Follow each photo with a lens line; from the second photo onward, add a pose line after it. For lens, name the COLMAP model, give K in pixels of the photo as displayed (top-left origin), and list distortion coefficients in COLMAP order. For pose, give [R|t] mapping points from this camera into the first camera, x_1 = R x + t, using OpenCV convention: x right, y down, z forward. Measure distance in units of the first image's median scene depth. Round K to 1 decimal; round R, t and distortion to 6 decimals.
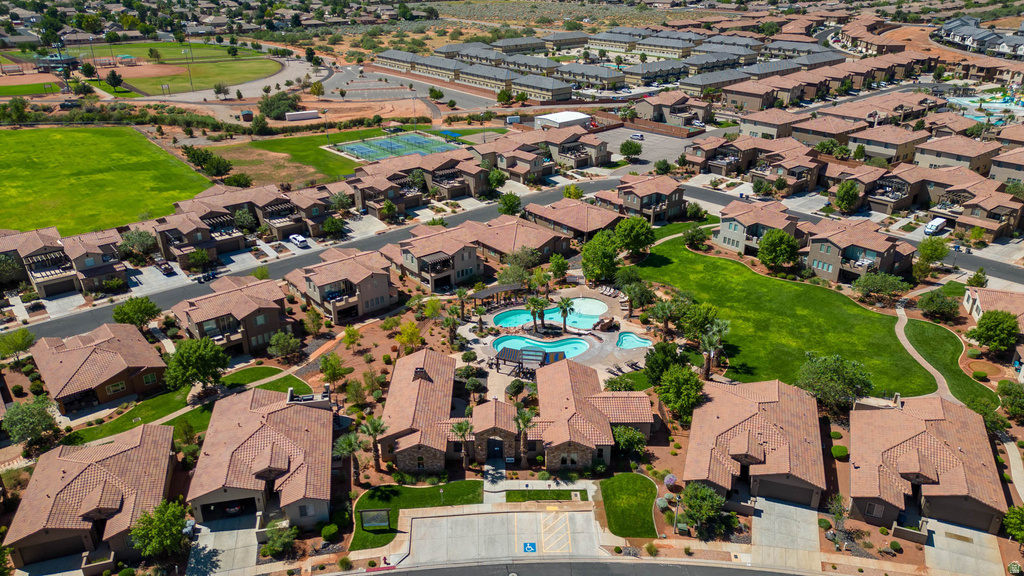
lens RADIAL K [[715.9, 0, 506.5], [0, 715.9, 288.8], [0, 0, 1]] dist [0.092518, -0.103618]
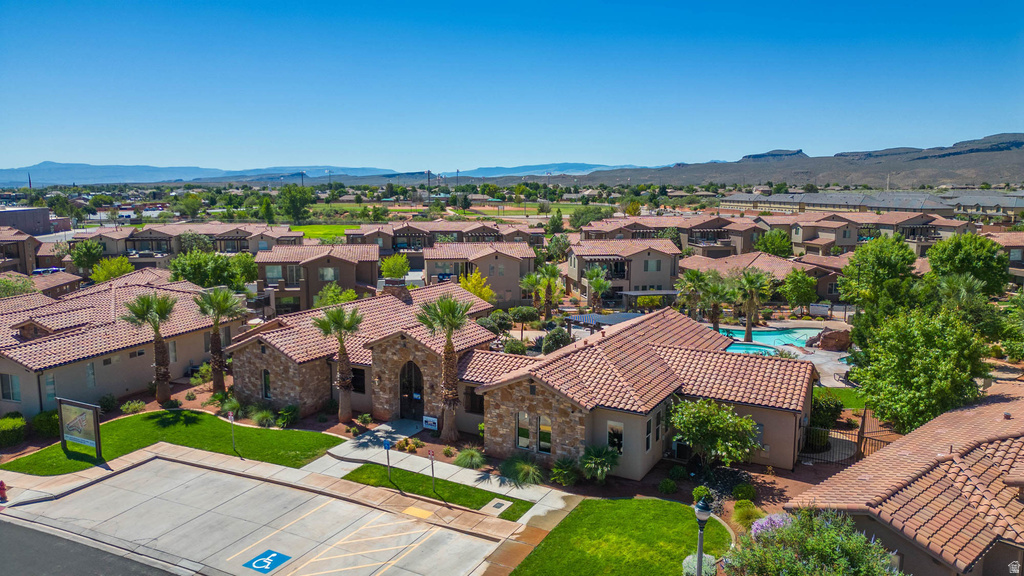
lens RADIAL K [[715.9, 0, 506.5], [0, 715.9, 288.8], [0, 0, 1]] dist [0.092518, -0.103618]
pose [[0.864949, 0.083292, -0.494899, 0.267970], [-0.216319, 0.951697, -0.217897, 0.253504], [0.452845, 0.295526, 0.841187, 0.639918]]
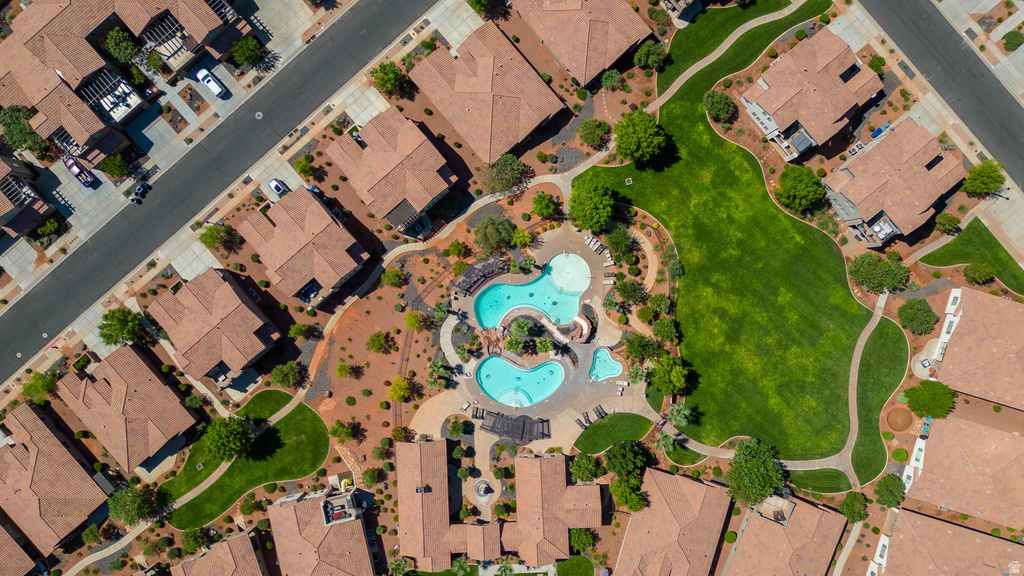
lens RADIAL K [[715.9, 0, 506.5], [0, 715.9, 288.8], [0, 0, 1]] dist [0.092518, -0.103618]
pose [[0.999570, -0.027855, -0.009154, 0.055412], [0.019865, 0.413723, 0.910186, -1.309855], [-0.021566, -0.909977, 0.414099, 0.903048]]
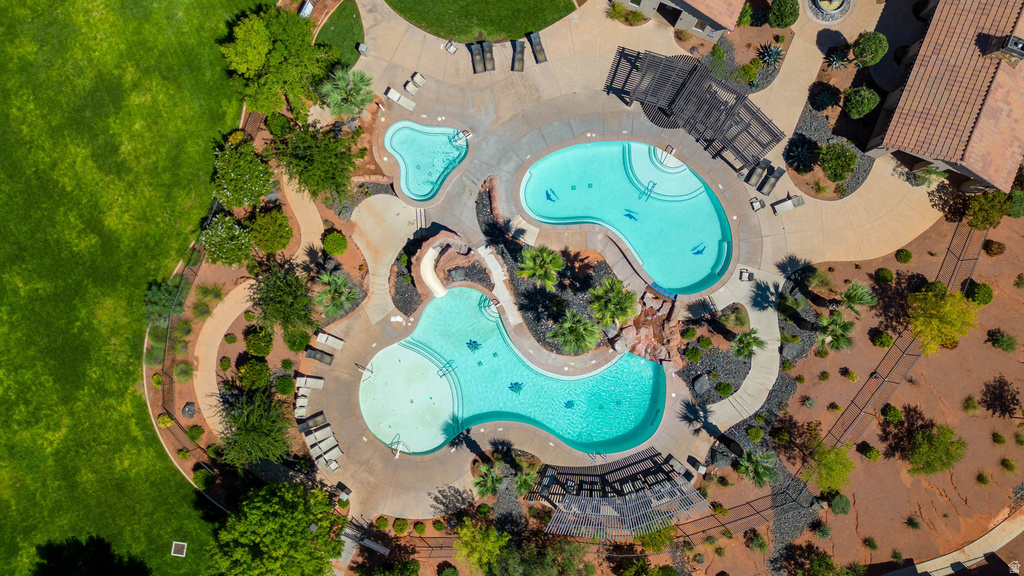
lens RADIAL K [[715.9, 0, 506.5], [0, 715.9, 288.8], [0, 0, 1]] dist [0.092518, -0.103618]
pose [[-0.921894, -0.386582, 0.025790, 0.118145], [0.176689, -0.360248, 0.915971, -0.471611], [-0.344807, 0.848985, 0.400416, 1.195864]]
